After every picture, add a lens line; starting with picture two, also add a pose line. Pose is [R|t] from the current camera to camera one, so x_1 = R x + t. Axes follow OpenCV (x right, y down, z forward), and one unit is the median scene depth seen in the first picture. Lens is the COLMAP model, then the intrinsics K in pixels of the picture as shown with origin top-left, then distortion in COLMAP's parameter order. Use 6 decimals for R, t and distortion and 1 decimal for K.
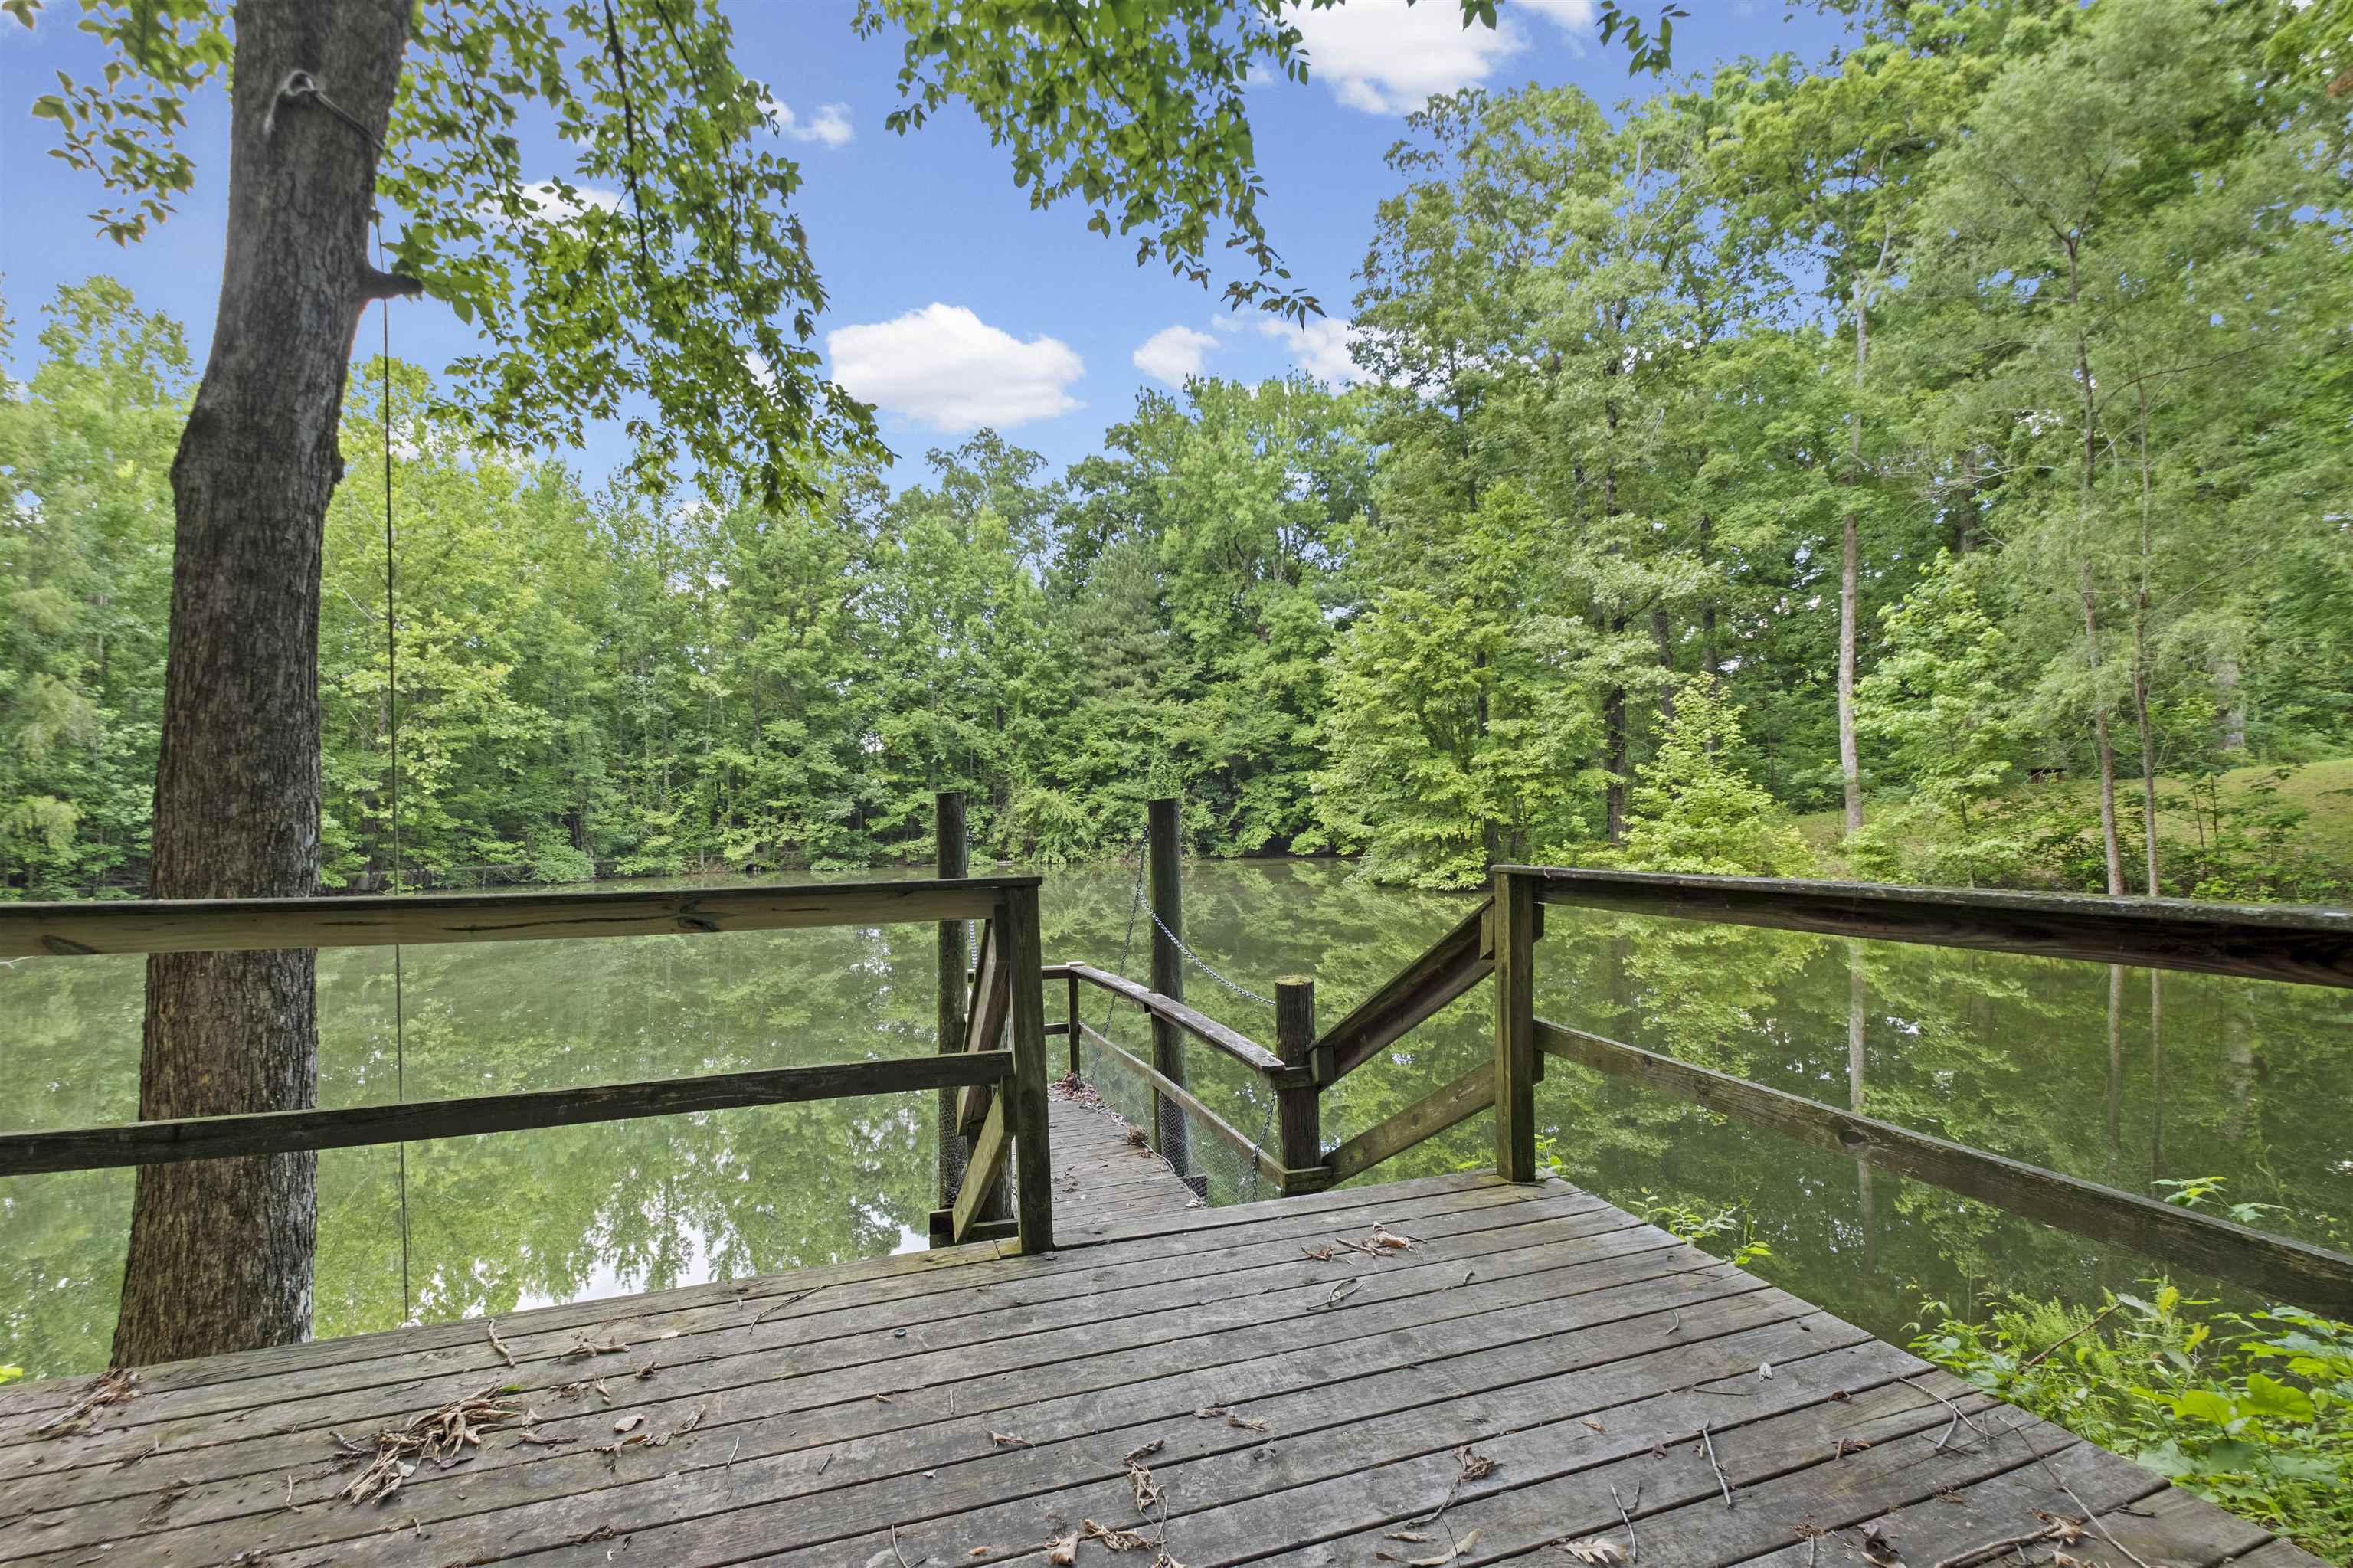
lens RADIAL K [[1047.5, 0, 1184.5], [0, 1047.5, 814.9], [0, 0, 1]] dist [0.008264, -0.005380]
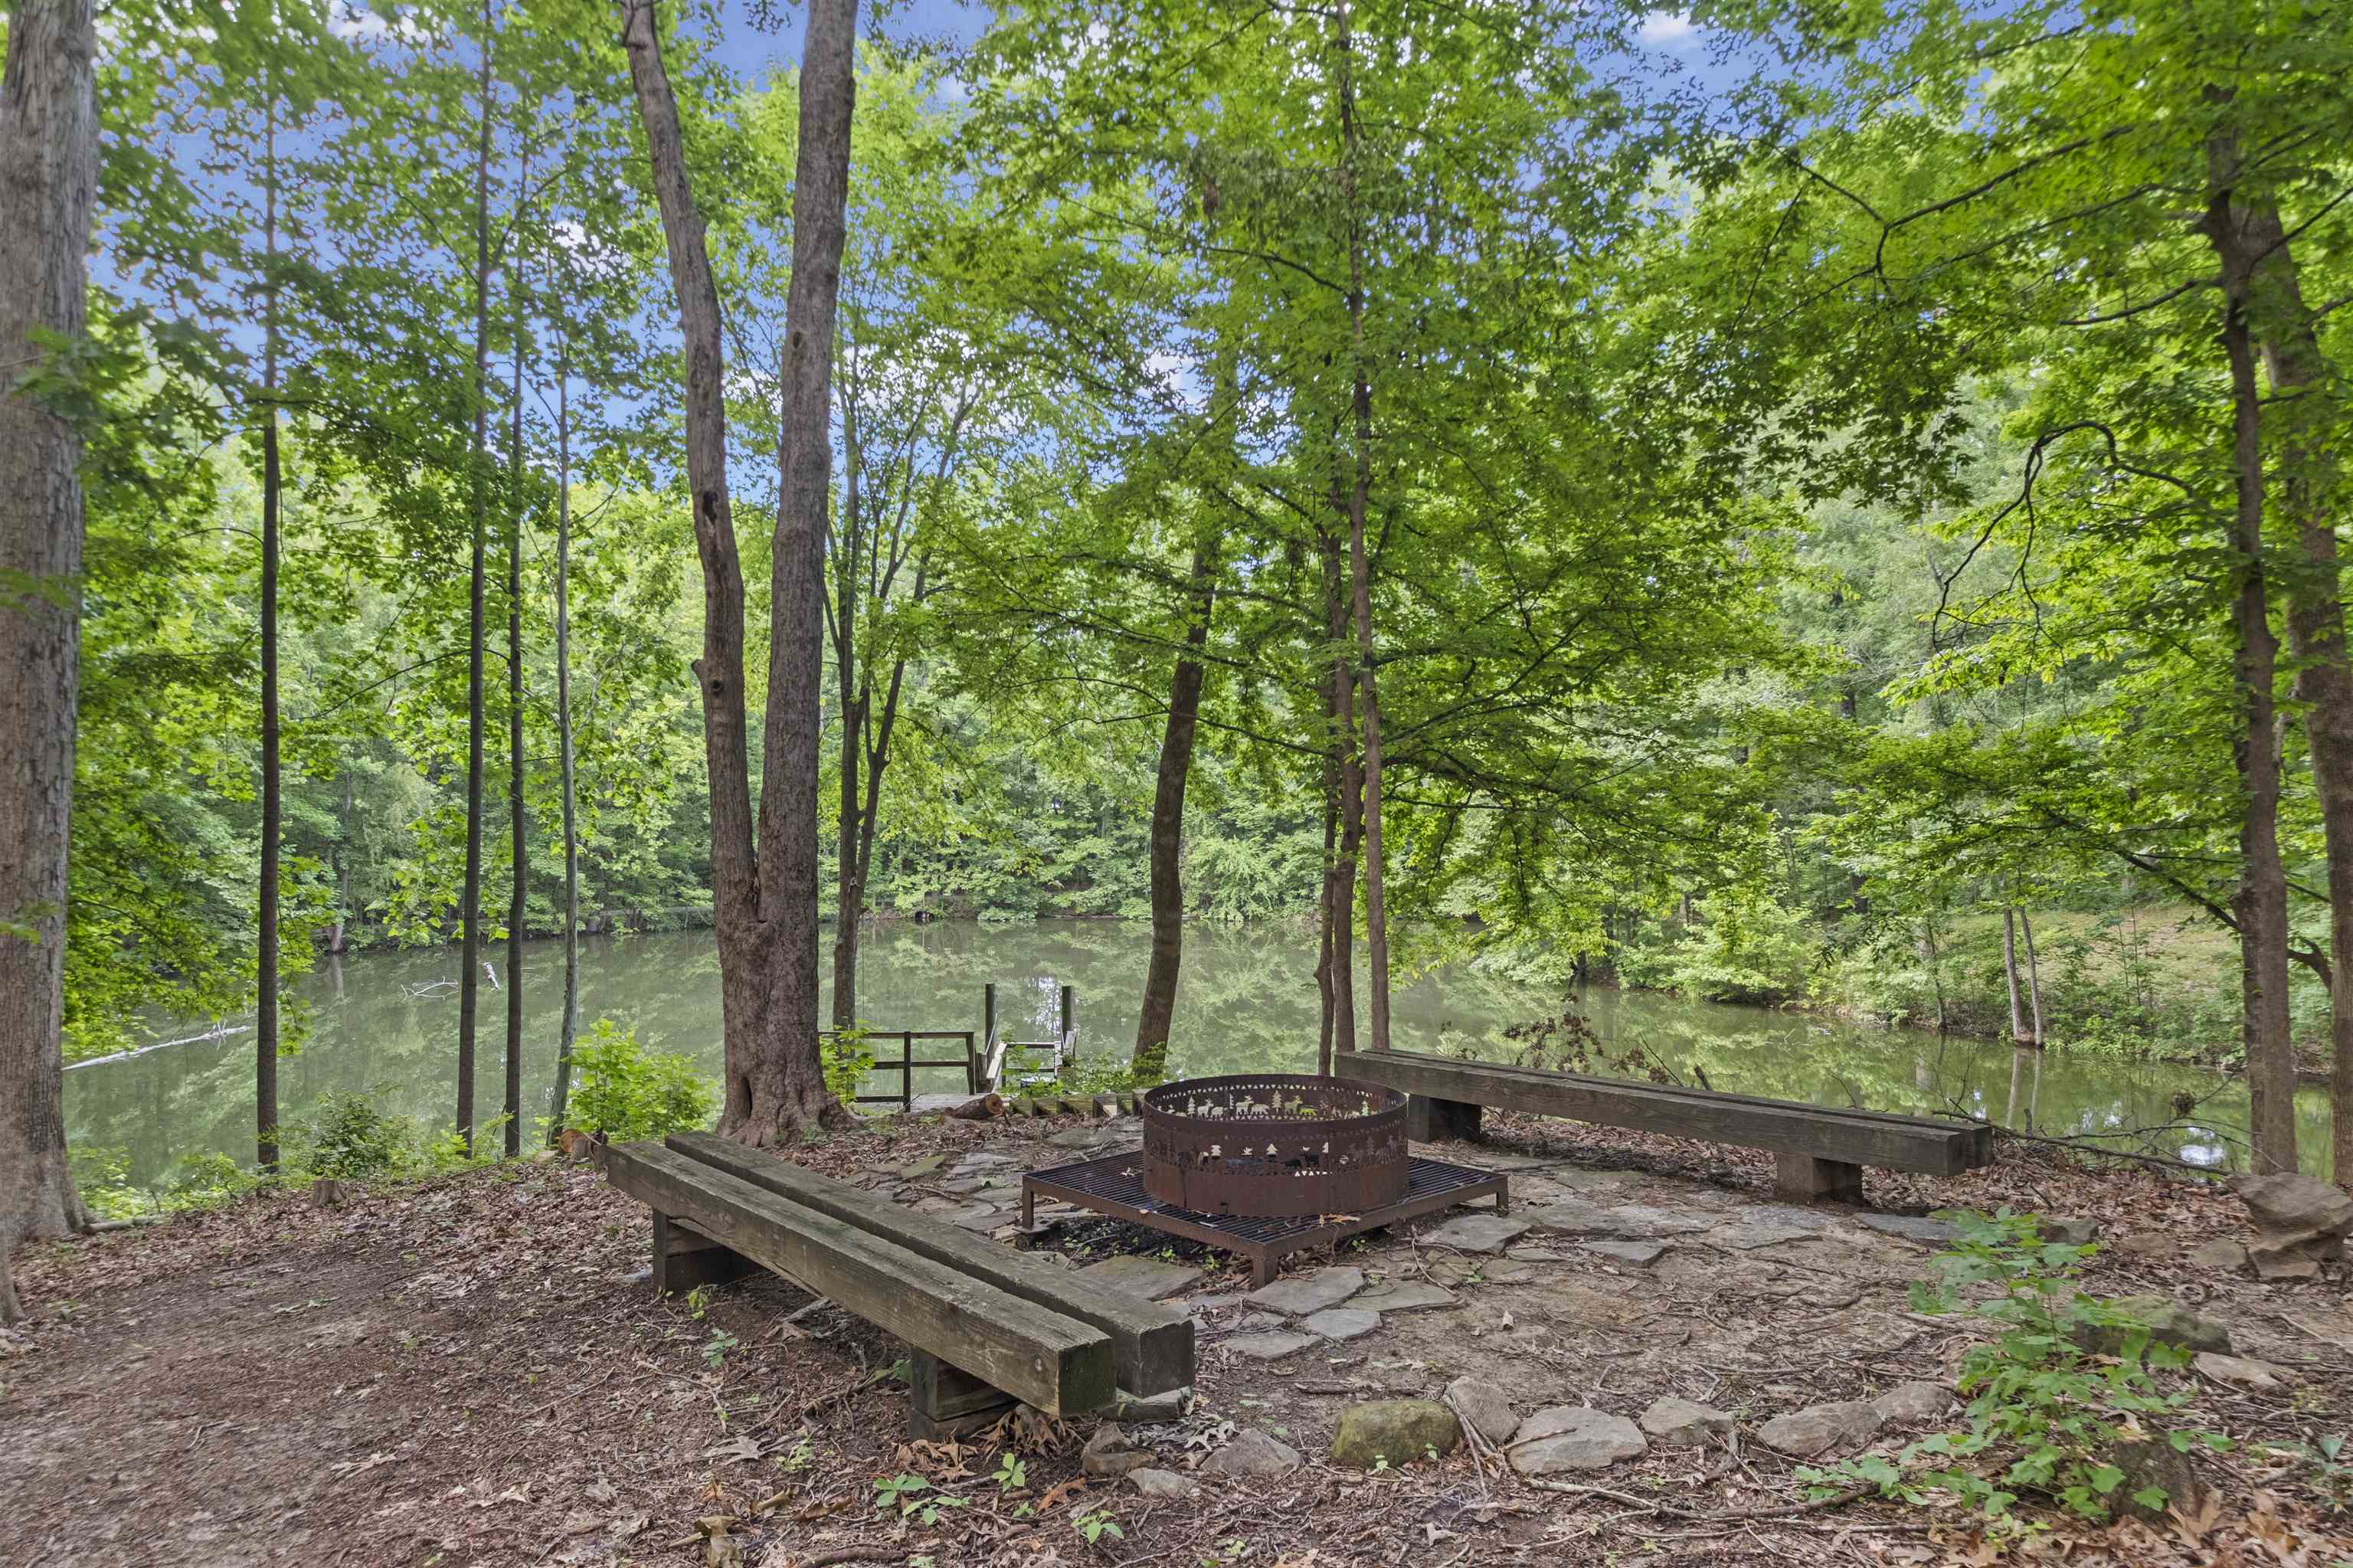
lens RADIAL K [[1552.5, 0, 1117.2], [0, 1552.5, 851.7], [0, 0, 1]] dist [-0.004226, 0.010269]
pose [[0.964712, 0.023090, -0.262292, 0.136372], [-0.015162, 0.999366, 0.032211, -0.056971], [0.262870, -0.027097, 0.964451, -0.332319]]
